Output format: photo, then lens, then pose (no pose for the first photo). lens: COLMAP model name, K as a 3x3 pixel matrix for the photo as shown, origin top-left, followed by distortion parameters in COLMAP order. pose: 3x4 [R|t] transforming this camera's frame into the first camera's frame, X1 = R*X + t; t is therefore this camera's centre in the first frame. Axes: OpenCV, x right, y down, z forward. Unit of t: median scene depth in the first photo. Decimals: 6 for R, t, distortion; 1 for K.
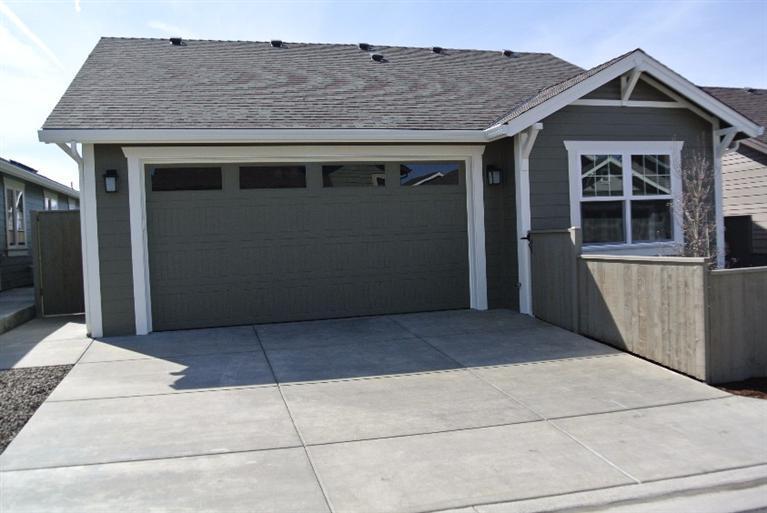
lens RADIAL K [[724.5, 0, 383.5], [0, 724.5, 256.5], [0, 0, 1]] dist [-0.060106, 0.001069]
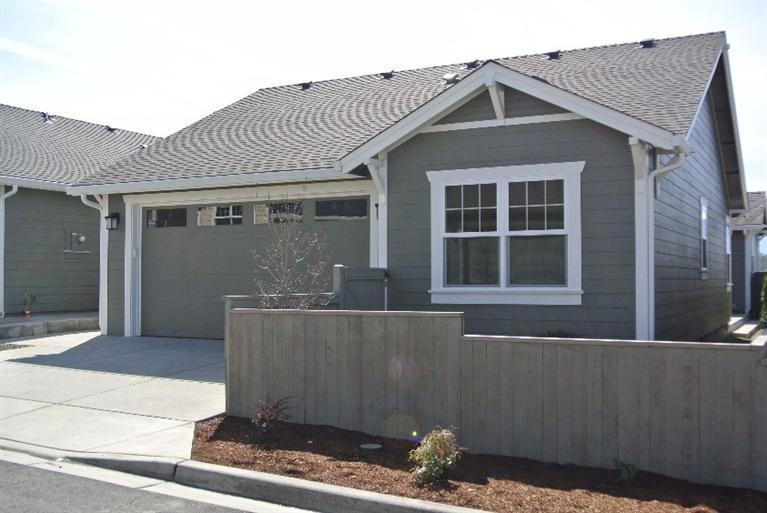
lens RADIAL K [[849.1, 0, 383.5], [0, 849.1, 256.5], [0, 0, 1]] dist [-0.079860, -0.004134]
pose [[0.725864, 0.022317, -0.687476, 0.938760], [-0.044436, 0.998907, -0.014490, -0.034412], [0.686401, 0.041066, 0.726063, 0.184737]]
